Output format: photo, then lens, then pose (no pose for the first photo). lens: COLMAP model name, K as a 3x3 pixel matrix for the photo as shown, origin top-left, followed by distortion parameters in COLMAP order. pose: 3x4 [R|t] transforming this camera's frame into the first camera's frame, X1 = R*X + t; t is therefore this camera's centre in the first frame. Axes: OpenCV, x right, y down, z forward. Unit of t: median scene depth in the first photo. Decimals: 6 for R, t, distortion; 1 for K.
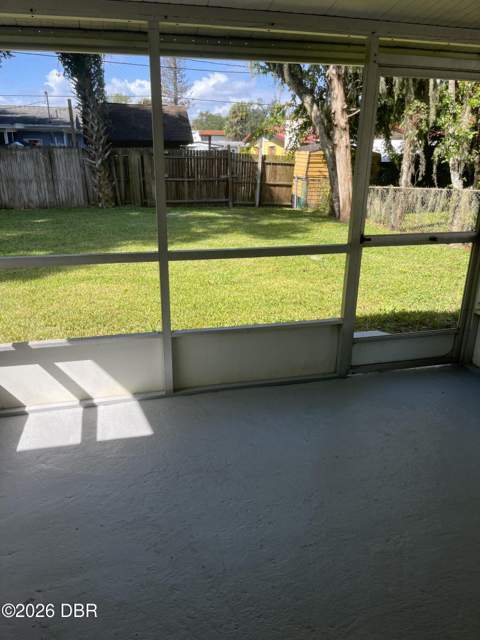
lens RADIAL K [[486.1, 0, 240.0], [0, 486.1, 320.0], [0, 0, 1]] dist [0.050183, 0.000336]
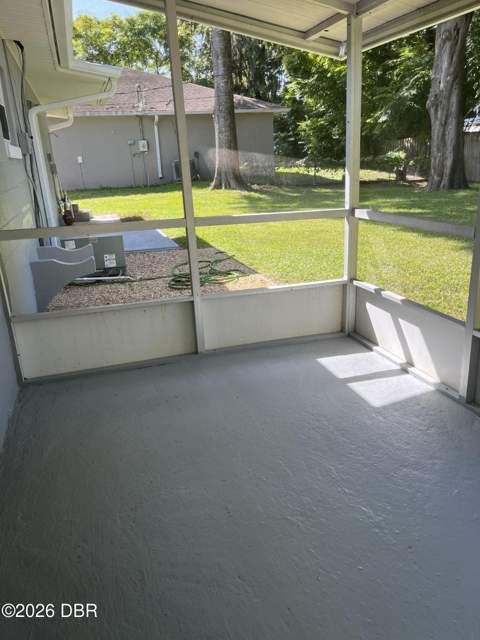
lens RADIAL K [[486.1, 0, 240.0], [0, 486.1, 320.0], [0, 0, 1]] dist [0.050183, 0.000336]
pose [[0.070713, 0.309595, -0.948236, 0.278855], [-0.278335, 0.918982, 0.279287, -0.050044], [0.957878, 0.244178, 0.151155, 0.228950]]
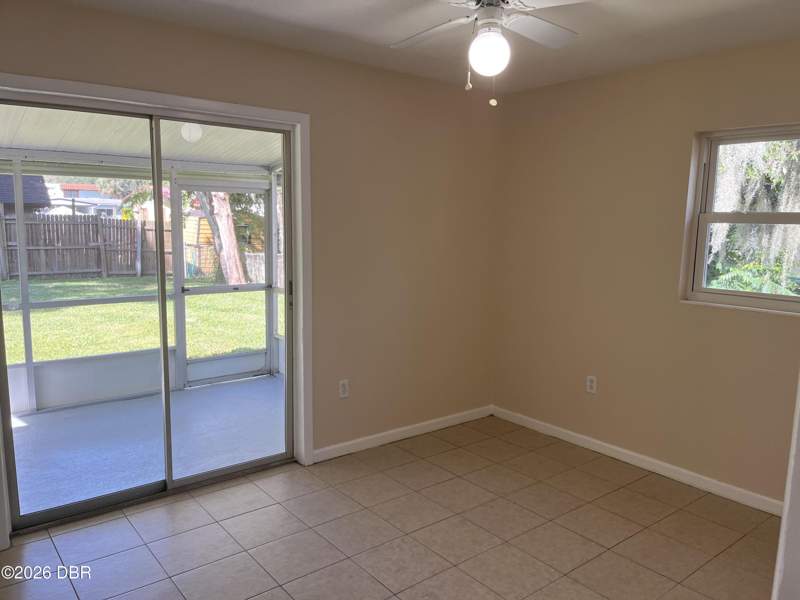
lens RADIAL K [[607.6, 0, 402.1], [0, 607.6, 308.5], [0, 0, 1]] dist [0.050183, 0.000336]
pose [[0.913481, -0.054094, 0.403270, 0.047791], [0.123120, 0.981408, -0.147244, 0.112898], [-0.387807, 0.184155, 0.903157, -0.428170]]
